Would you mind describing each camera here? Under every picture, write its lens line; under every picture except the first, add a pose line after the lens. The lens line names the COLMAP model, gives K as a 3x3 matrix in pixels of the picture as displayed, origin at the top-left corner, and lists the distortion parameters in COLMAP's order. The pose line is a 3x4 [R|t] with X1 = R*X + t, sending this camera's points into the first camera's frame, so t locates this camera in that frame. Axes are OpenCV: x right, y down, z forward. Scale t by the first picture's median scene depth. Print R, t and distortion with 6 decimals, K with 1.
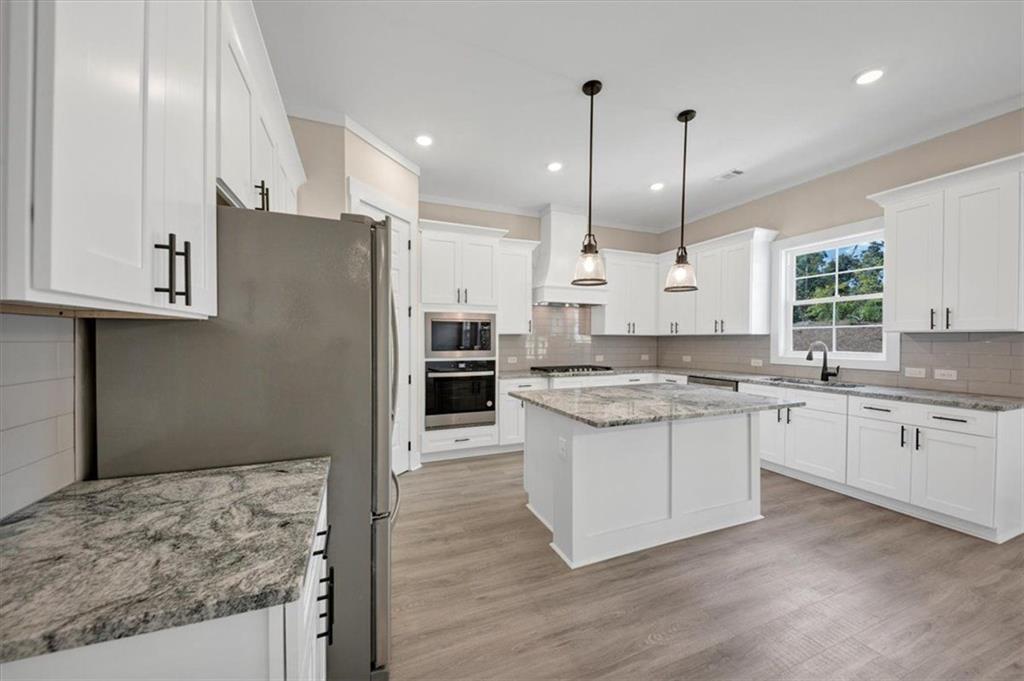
lens RADIAL K [[350.4, 0, 511.4], [0, 350.4, 344.9], [0, 0, 1]] dist [0.019153, -0.009415]
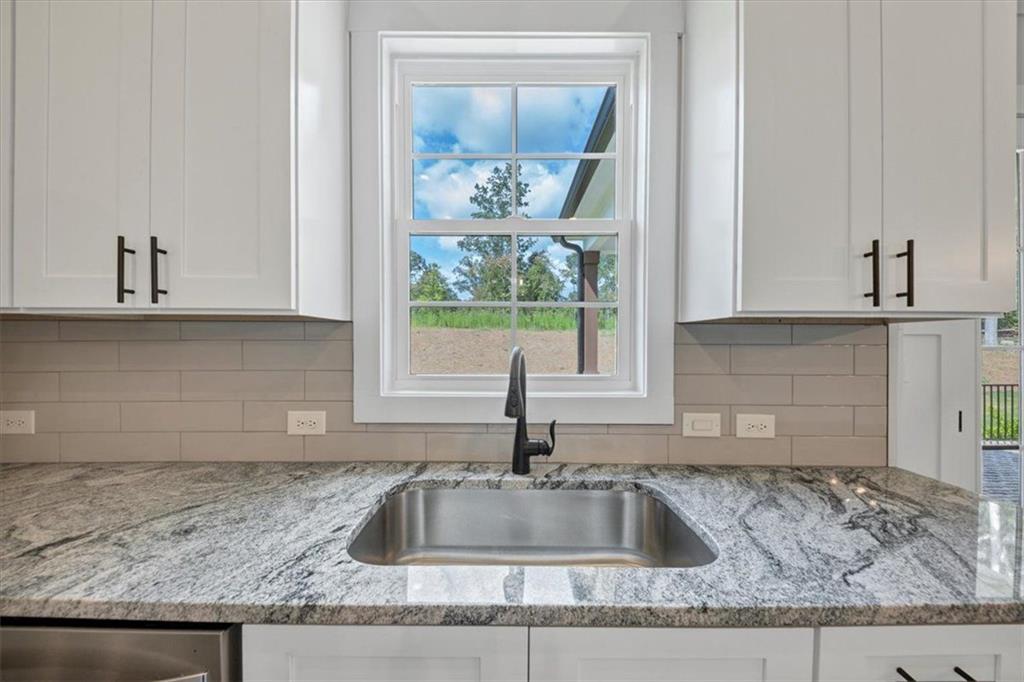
lens RADIAL K [[355.7, 0, 505.1], [0, 355.7, 346.4], [0, 0, 1]] dist [0.021587, -0.007369]
pose [[0.353750, 0.003328, 0.935334, 0.529891], [0.006121, 0.999964, -0.005873, -0.006559], [-0.935320, 0.007802, 0.353717, 0.819720]]
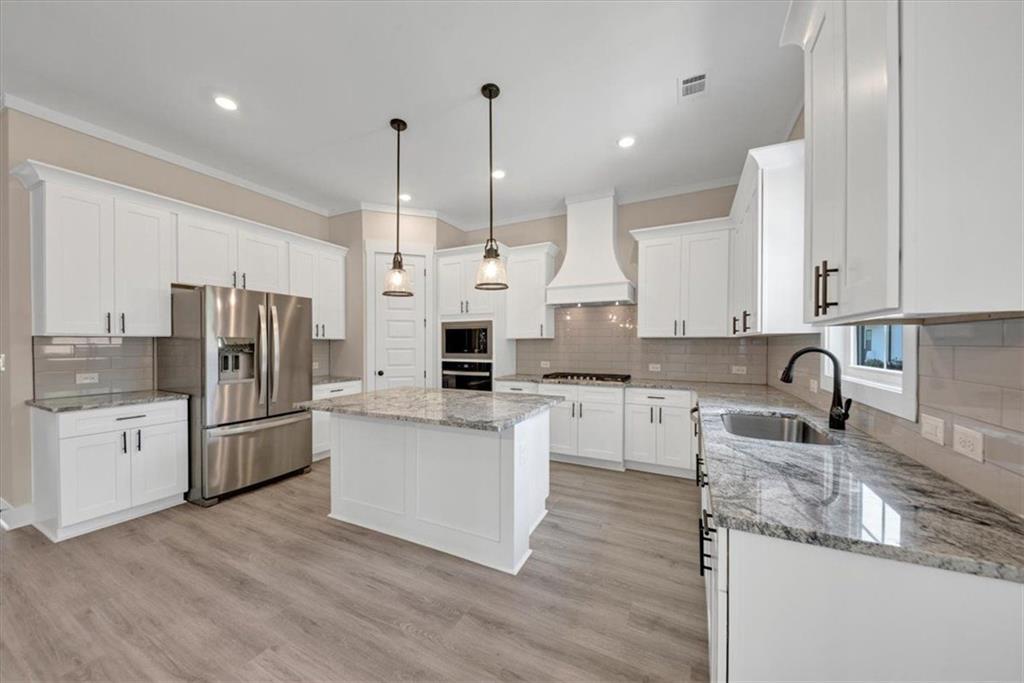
lens RADIAL K [[353.3, 0, 509.3], [0, 353.3, 349.5], [0, 0, 1]] dist [0.019277, -0.009373]
pose [[0.676956, 0.009074, -0.735968, 0.858130], [-0.008860, 0.999952, 0.004179, -0.003012], [0.735970, 0.003691, 0.677004, 0.314116]]
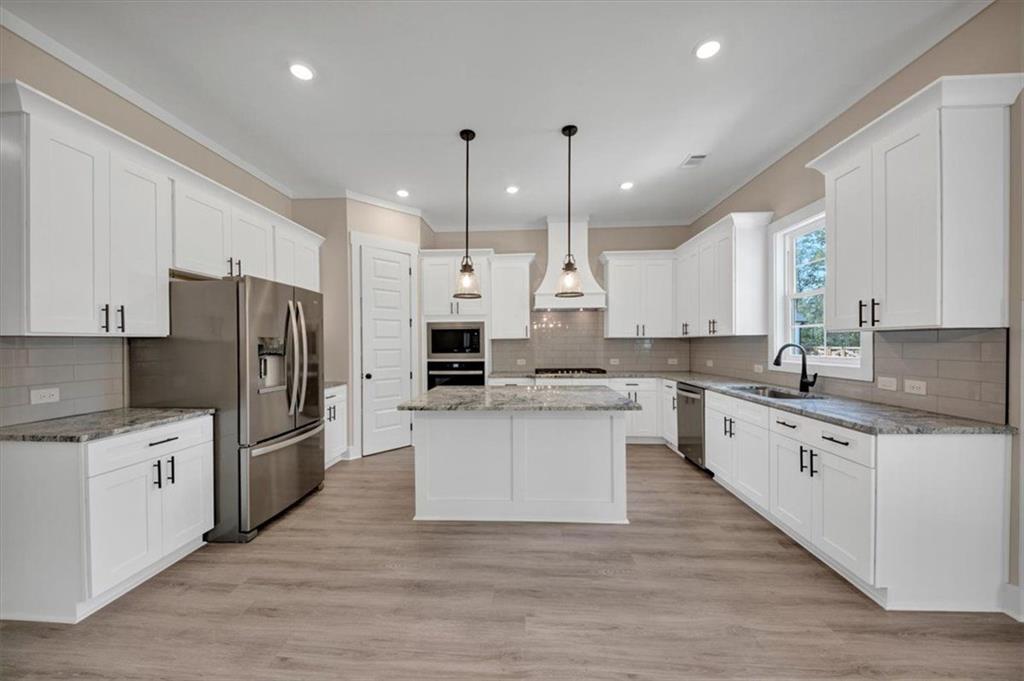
lens RADIAL K [[348.5, 0, 514.4], [0, 348.5, 347.8], [0, 0, 1]] dist [0.023646, -0.011833]
pose [[0.911136, -0.003170, -0.412095, 0.558337], [0.002913, 0.999995, -0.001252, 0.000070], [0.412097, -0.000059, 0.911140, -0.014649]]
